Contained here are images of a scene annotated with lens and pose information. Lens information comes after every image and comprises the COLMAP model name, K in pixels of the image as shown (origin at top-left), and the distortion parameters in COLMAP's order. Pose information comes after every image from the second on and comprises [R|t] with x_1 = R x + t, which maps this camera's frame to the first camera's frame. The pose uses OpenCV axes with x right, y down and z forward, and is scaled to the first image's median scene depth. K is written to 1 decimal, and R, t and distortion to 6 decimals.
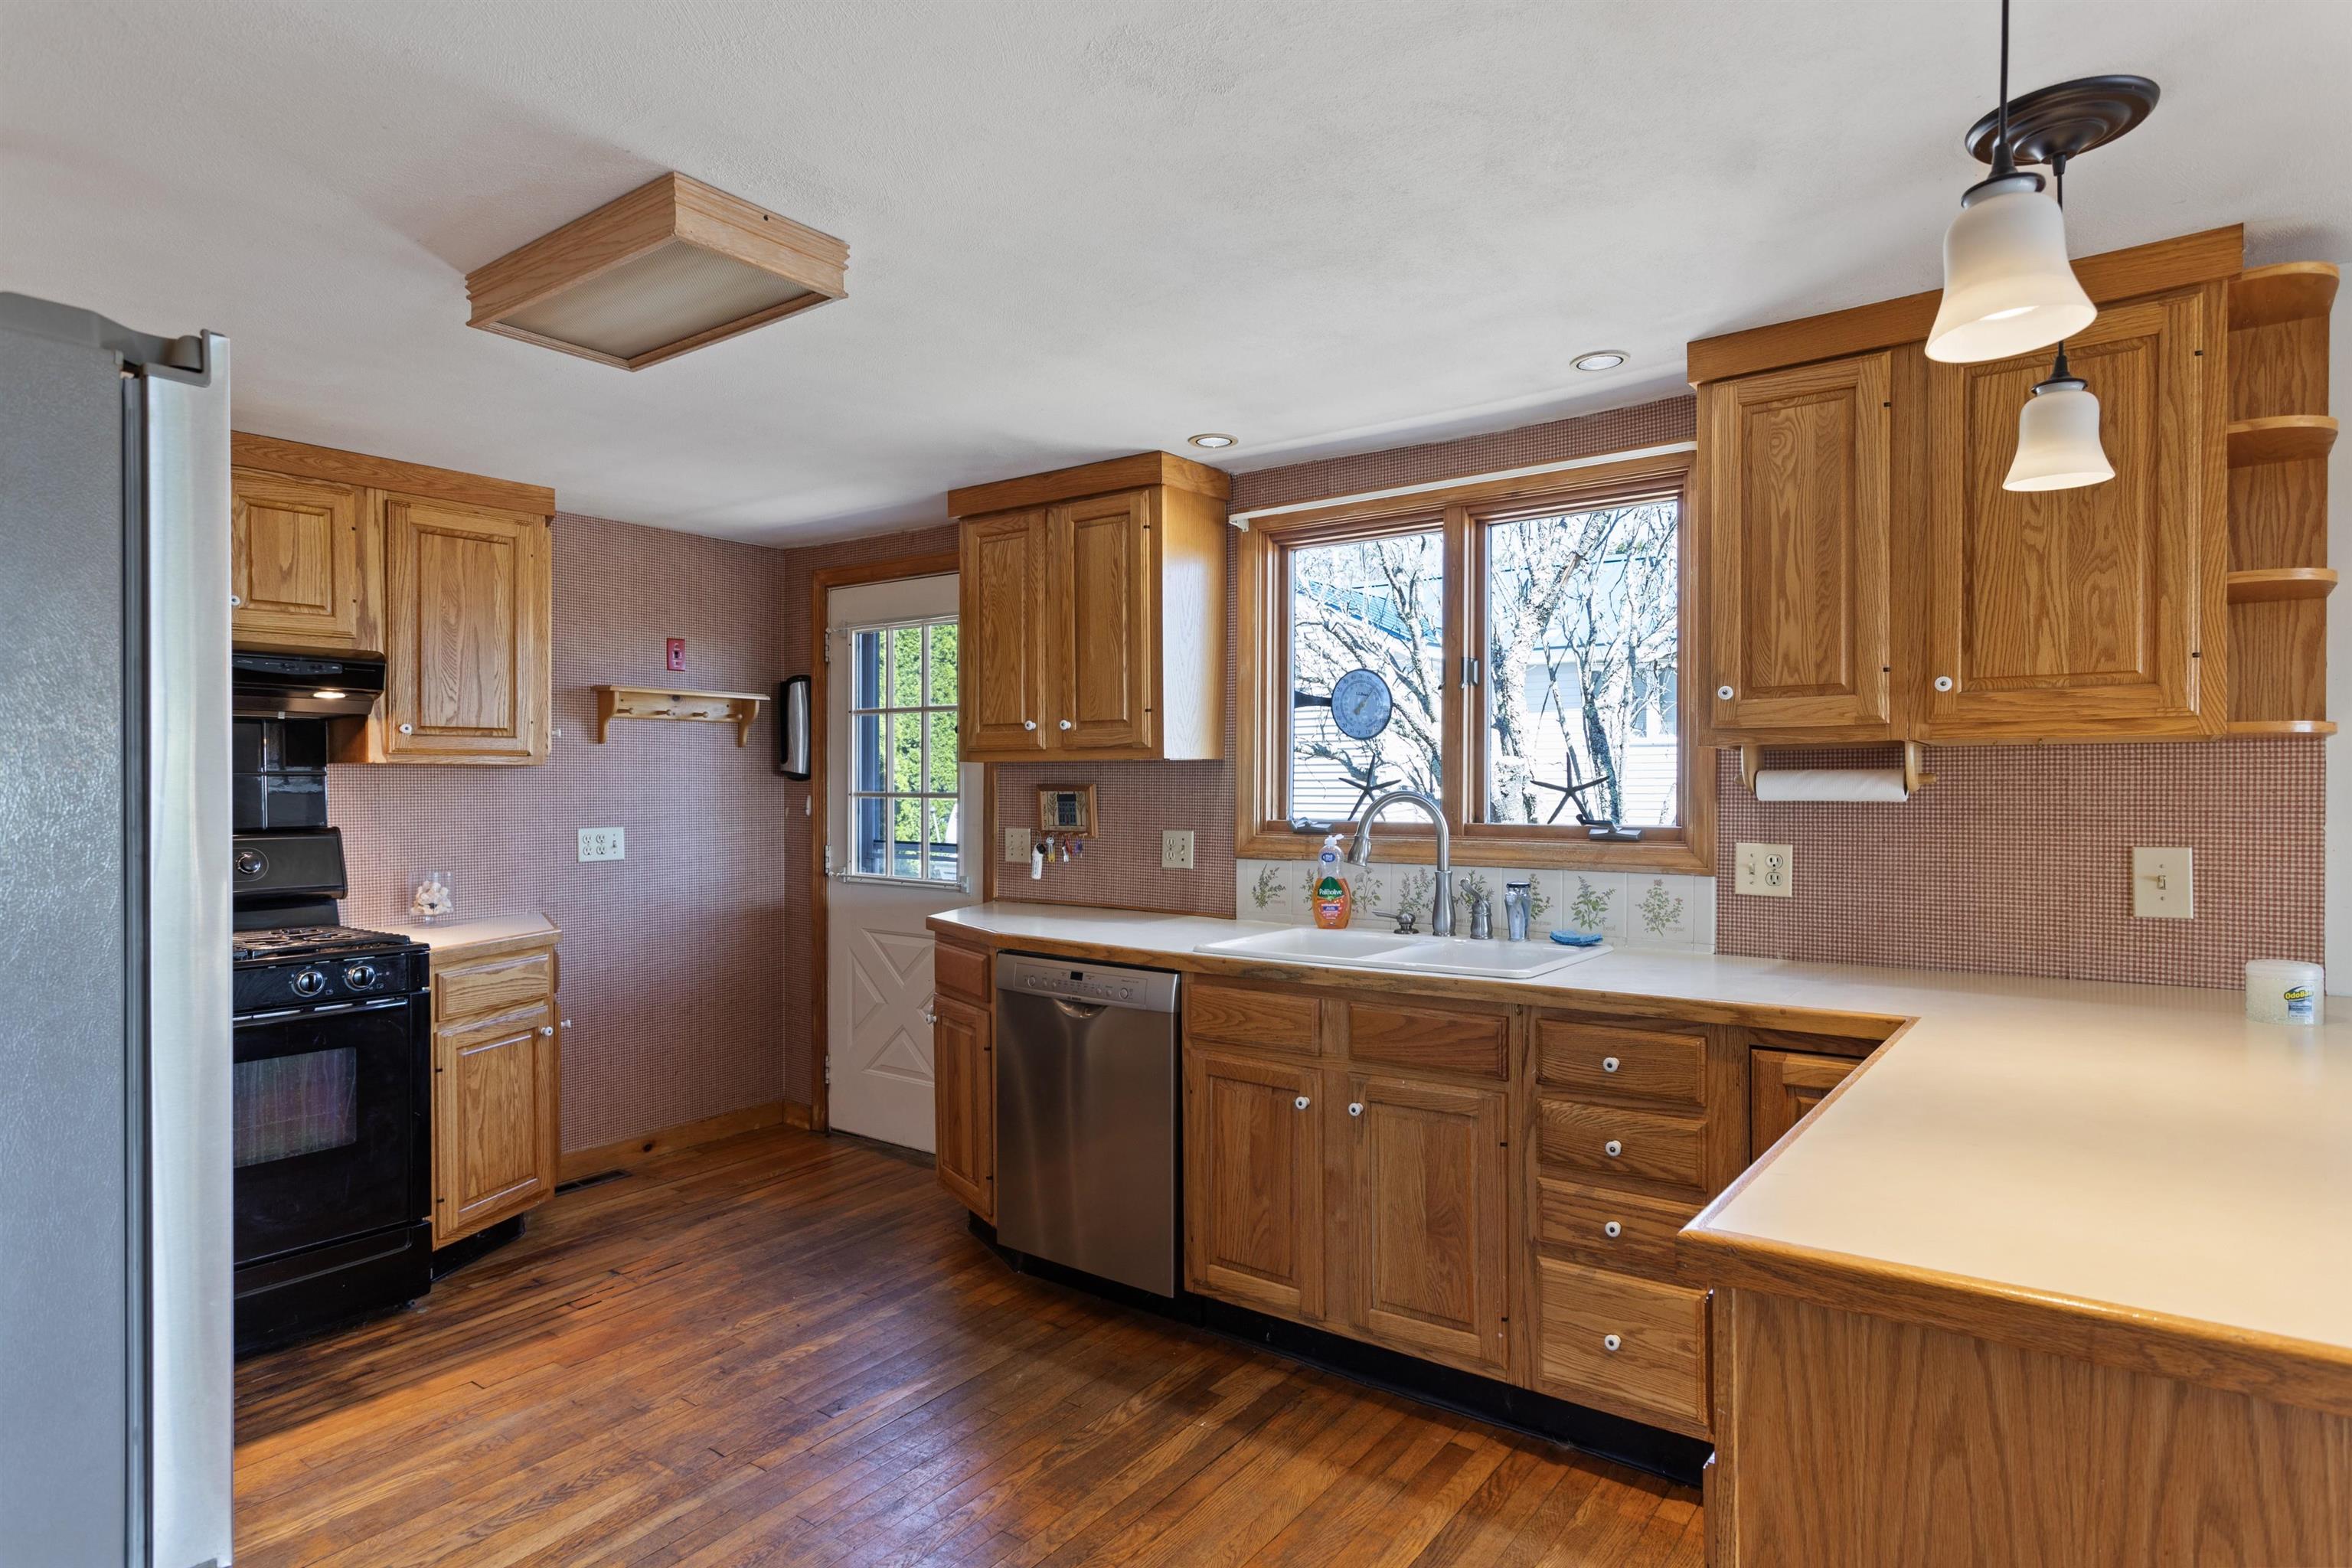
lens RADIAL K [[1273.0, 0, 1176.0], [0, 1273.0, 784.0], [0, 0, 1]] dist [-0.000333, 0.001228]
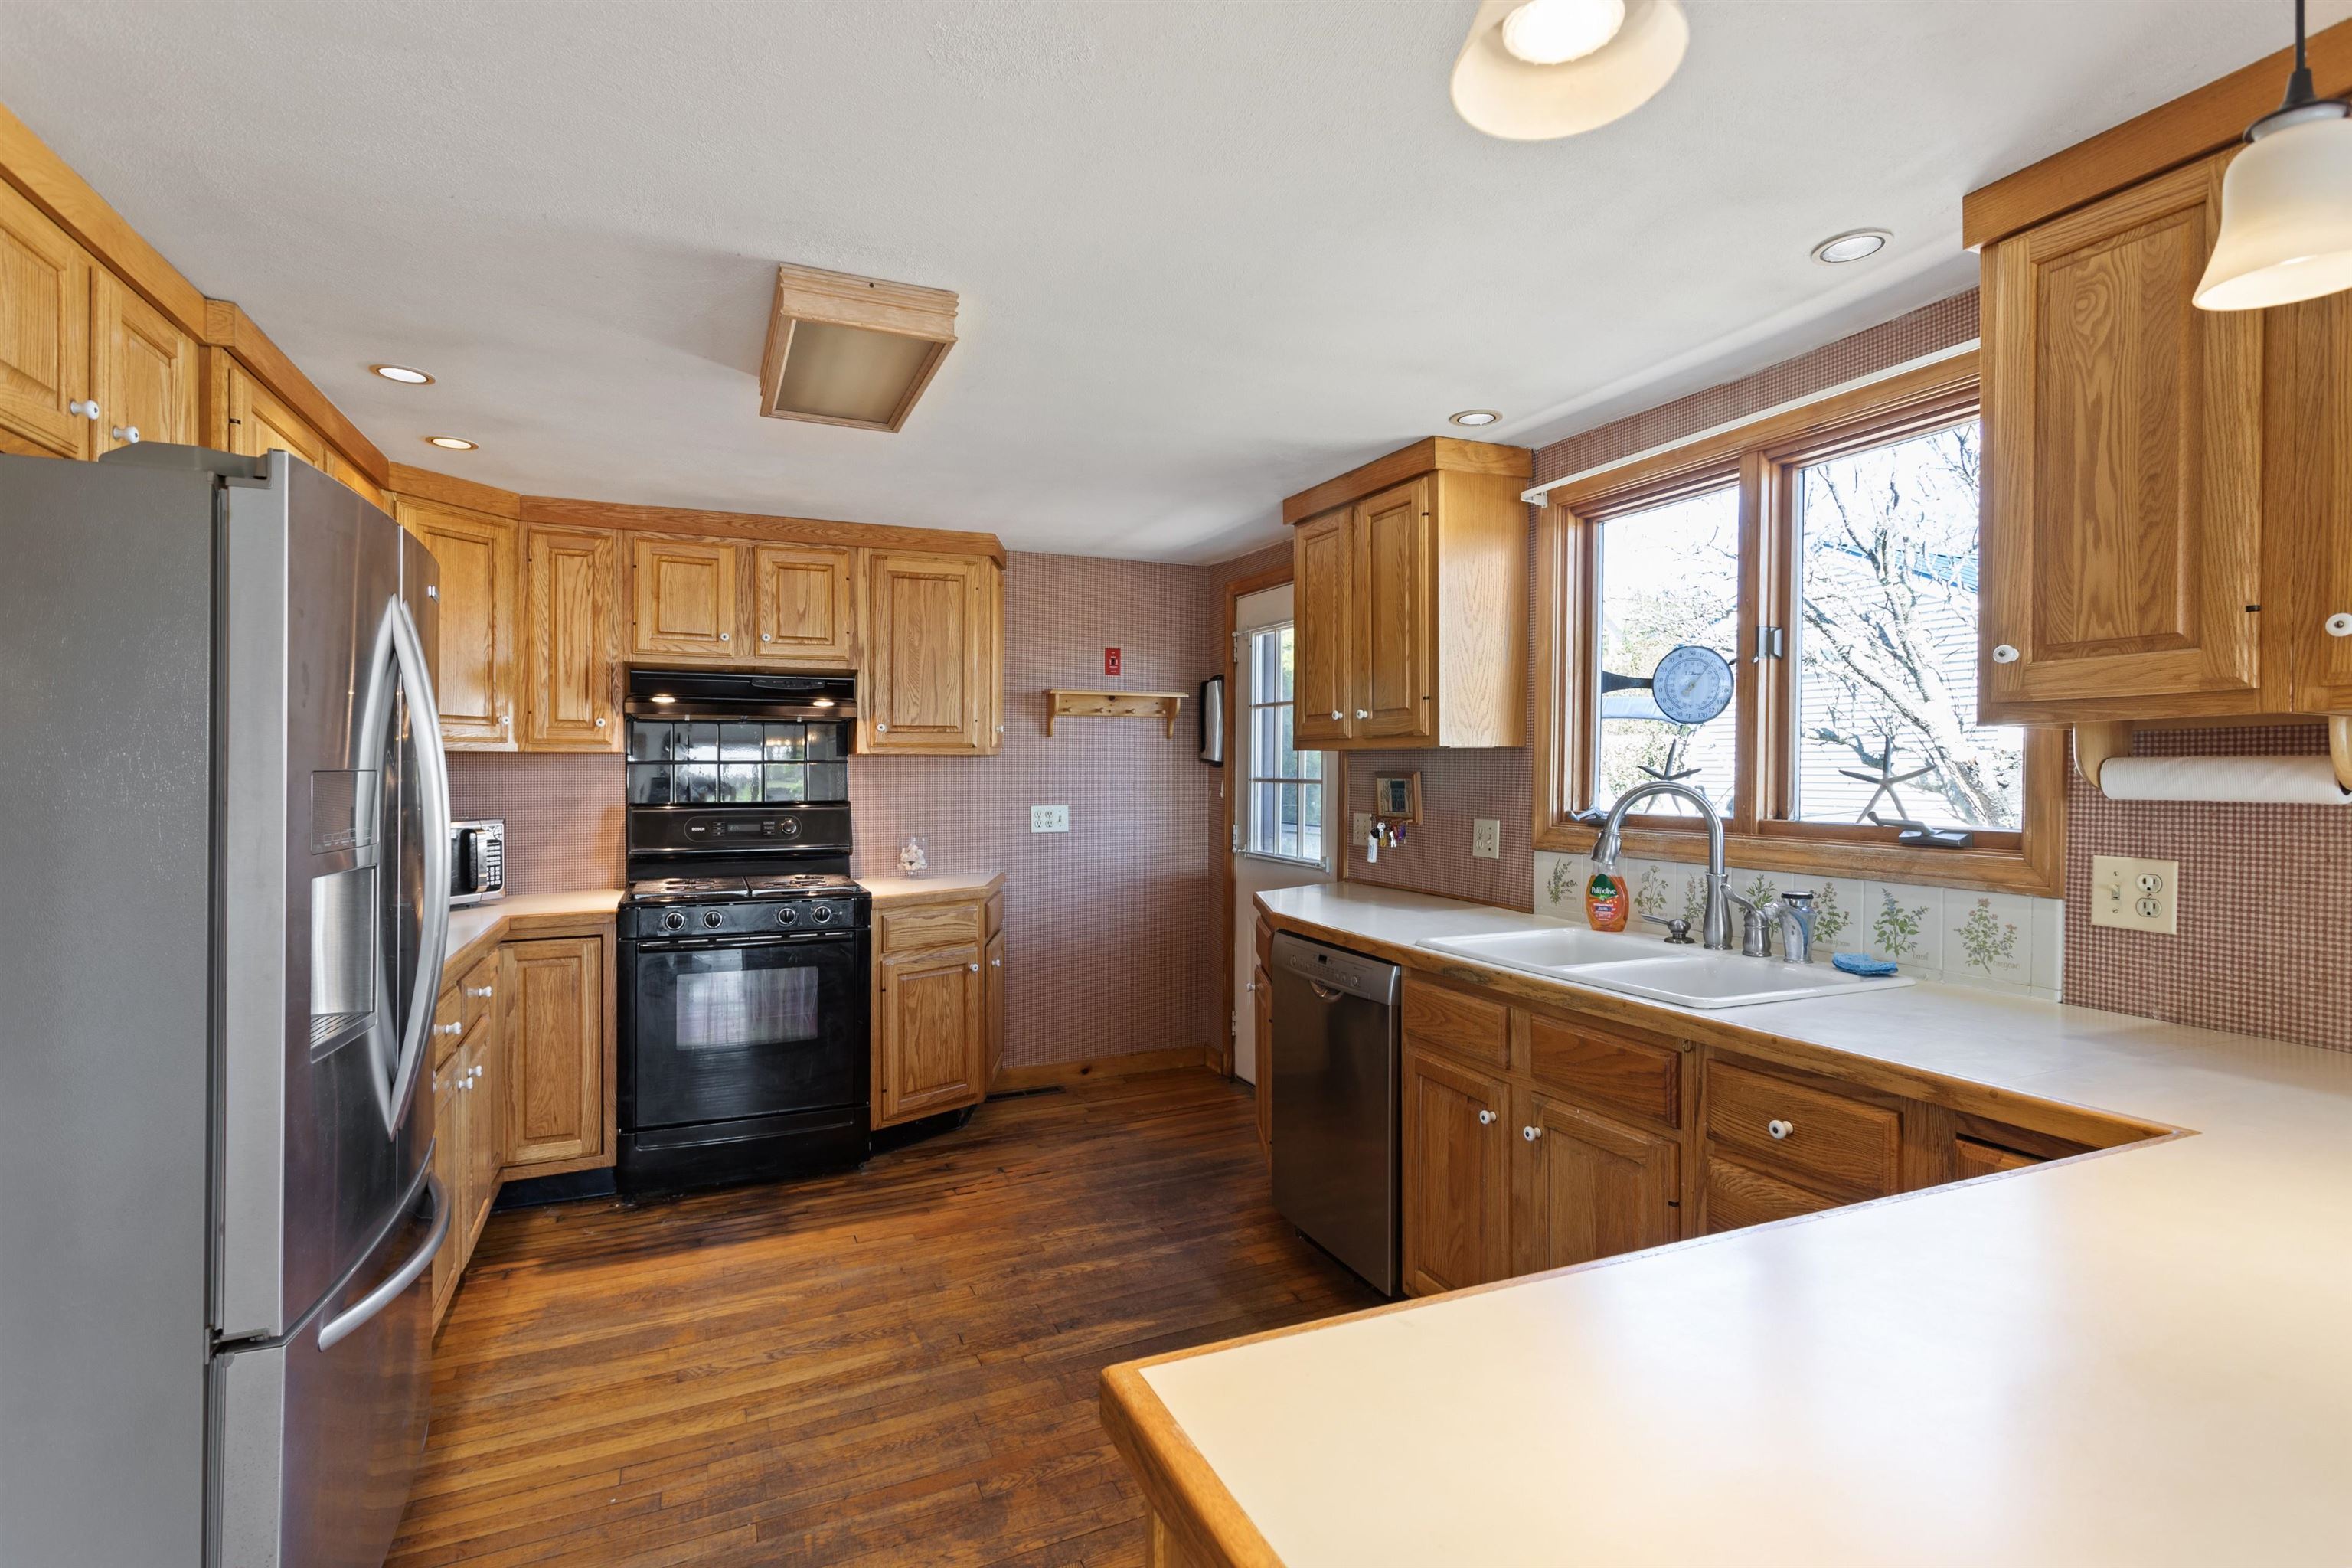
lens RADIAL K [[1132.5, 0, 1182.5], [0, 1132.5, 760.9], [0, 0, 1]] dist [0.003140, 0.000979]
pose [[0.872084, -0.000520, -0.489356, 0.259633], [-0.003142, 0.999973, -0.006662, -0.002315], [0.489346, 0.007347, 0.872059, 0.143124]]
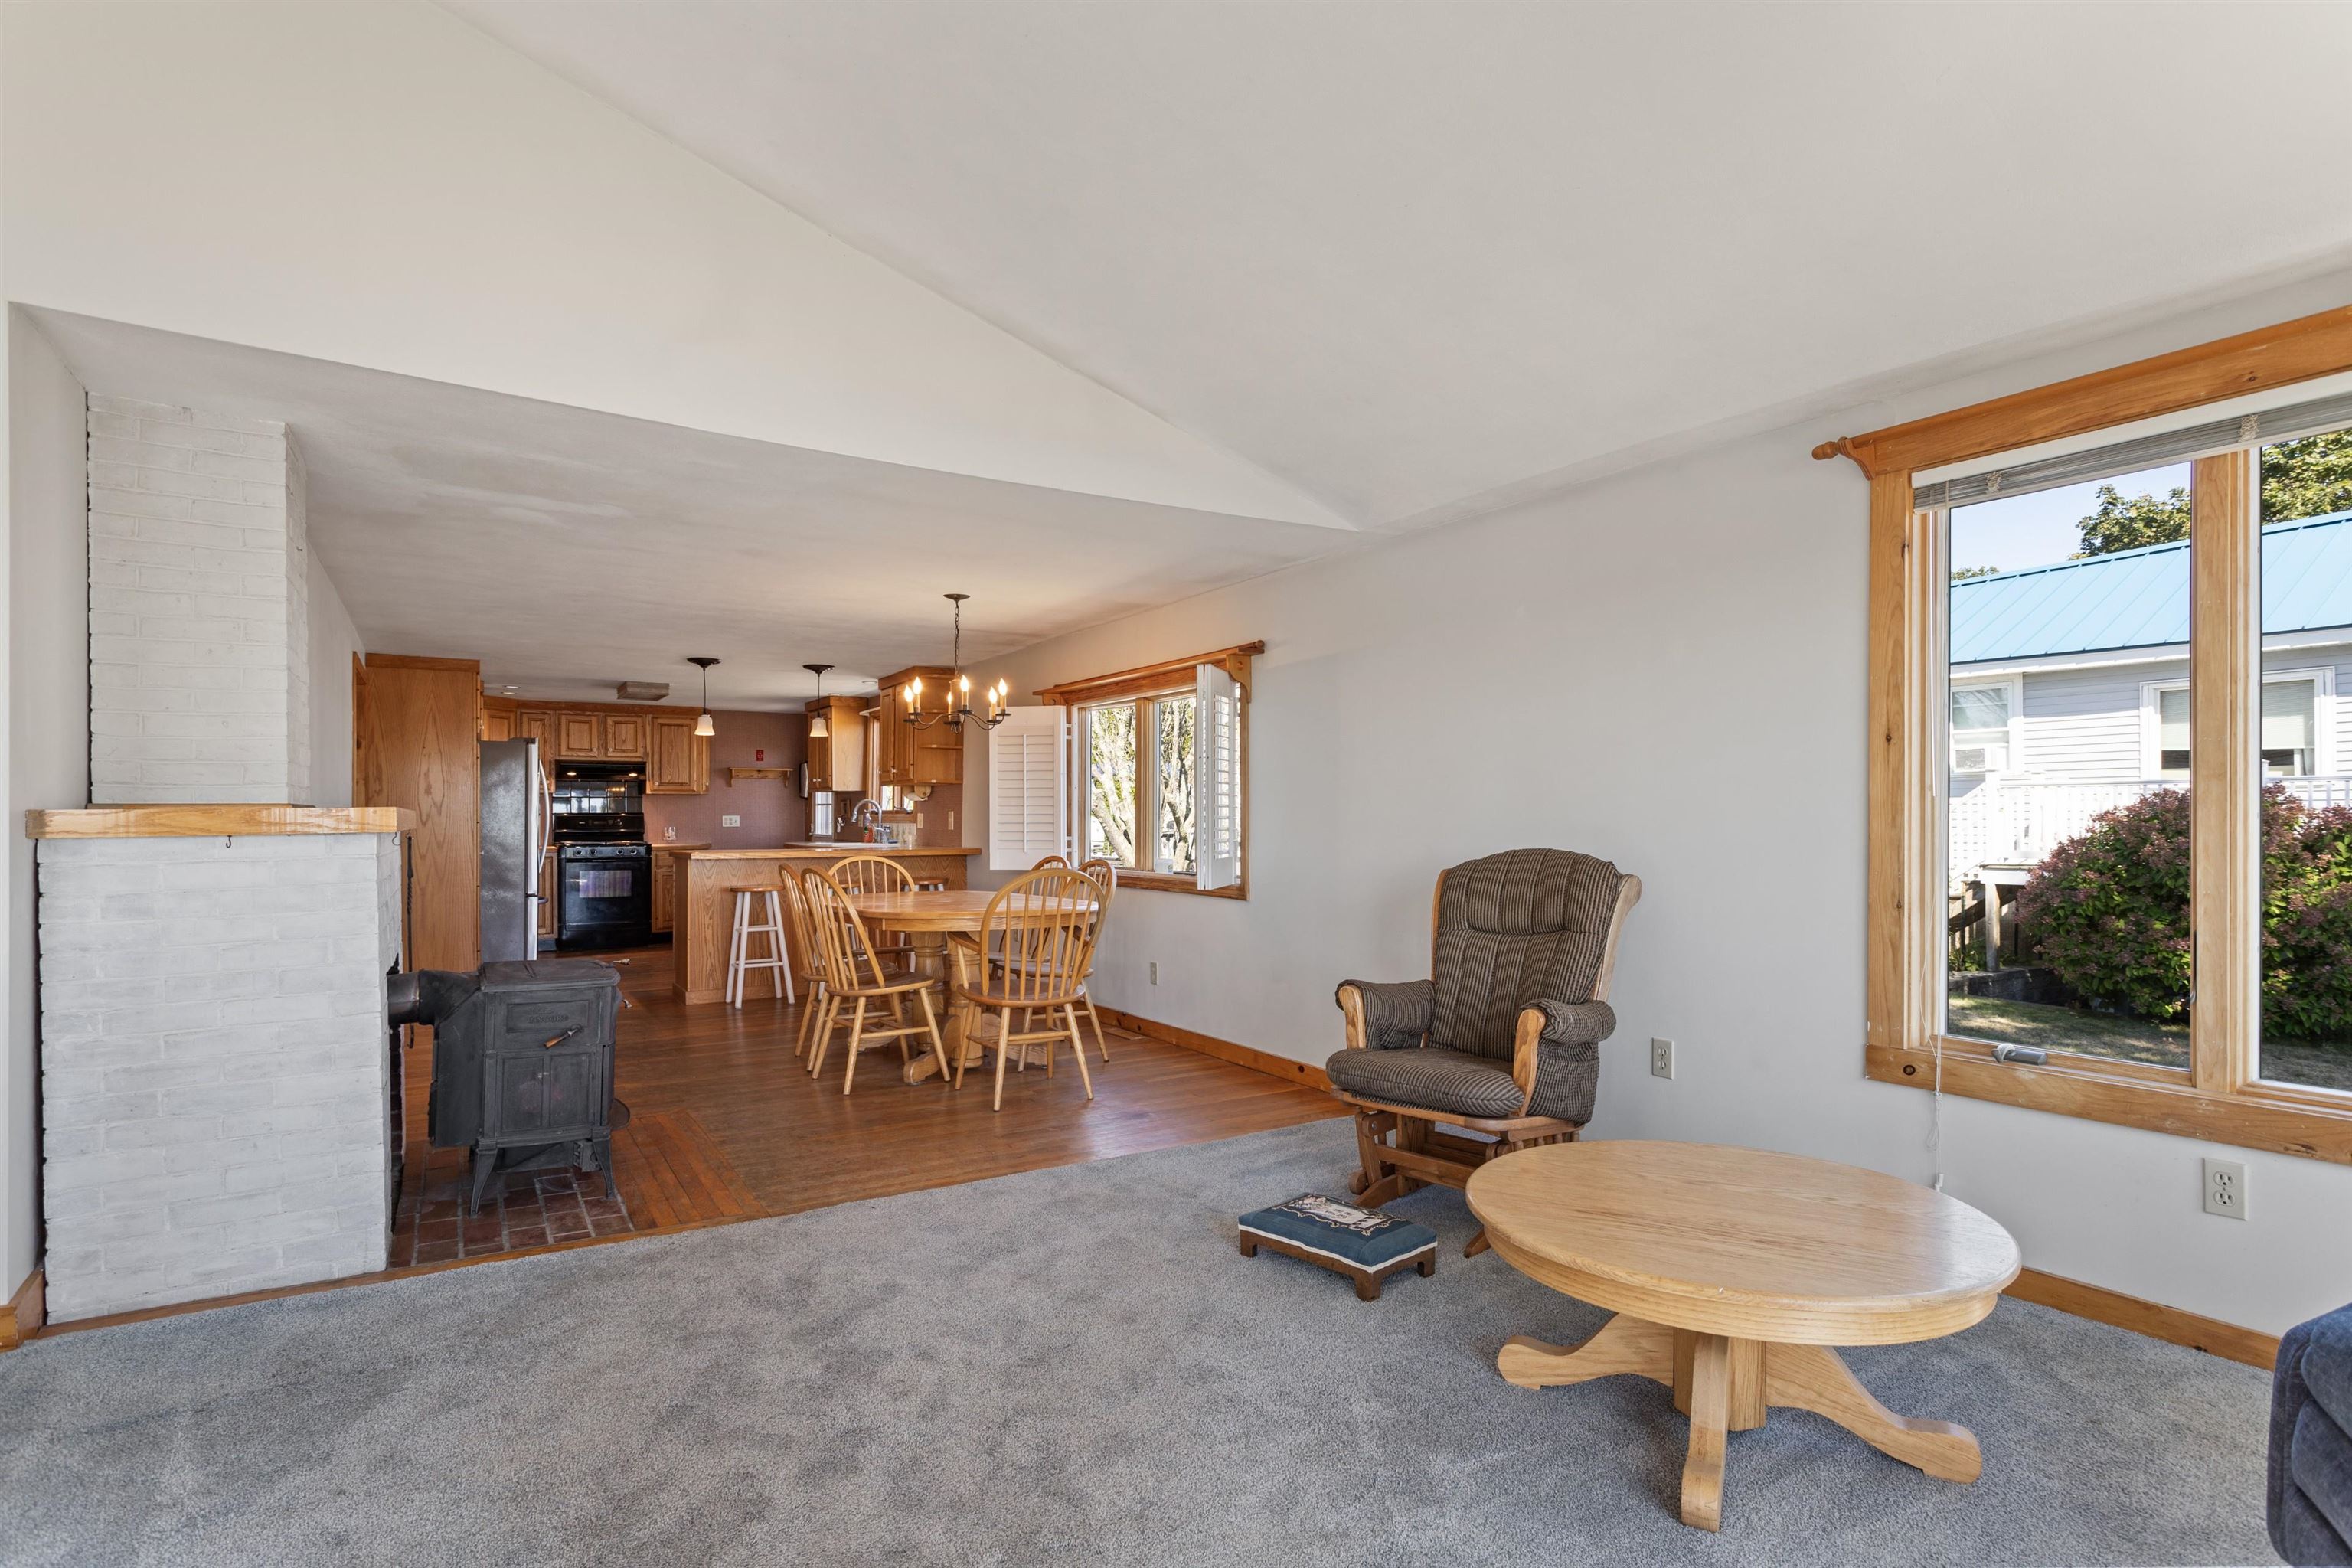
lens RADIAL K [[1234.0, 0, 1176.3], [0, 1234.0, 817.0], [0, 0, 1]] dist [0.000245, 0.000023]
pose [[0.925177, 0.000390, -0.379535, 2.081107], [-0.001653, 0.999994, -0.003003, 0.056773], [0.379532, 0.003406, 0.925172, -1.636446]]
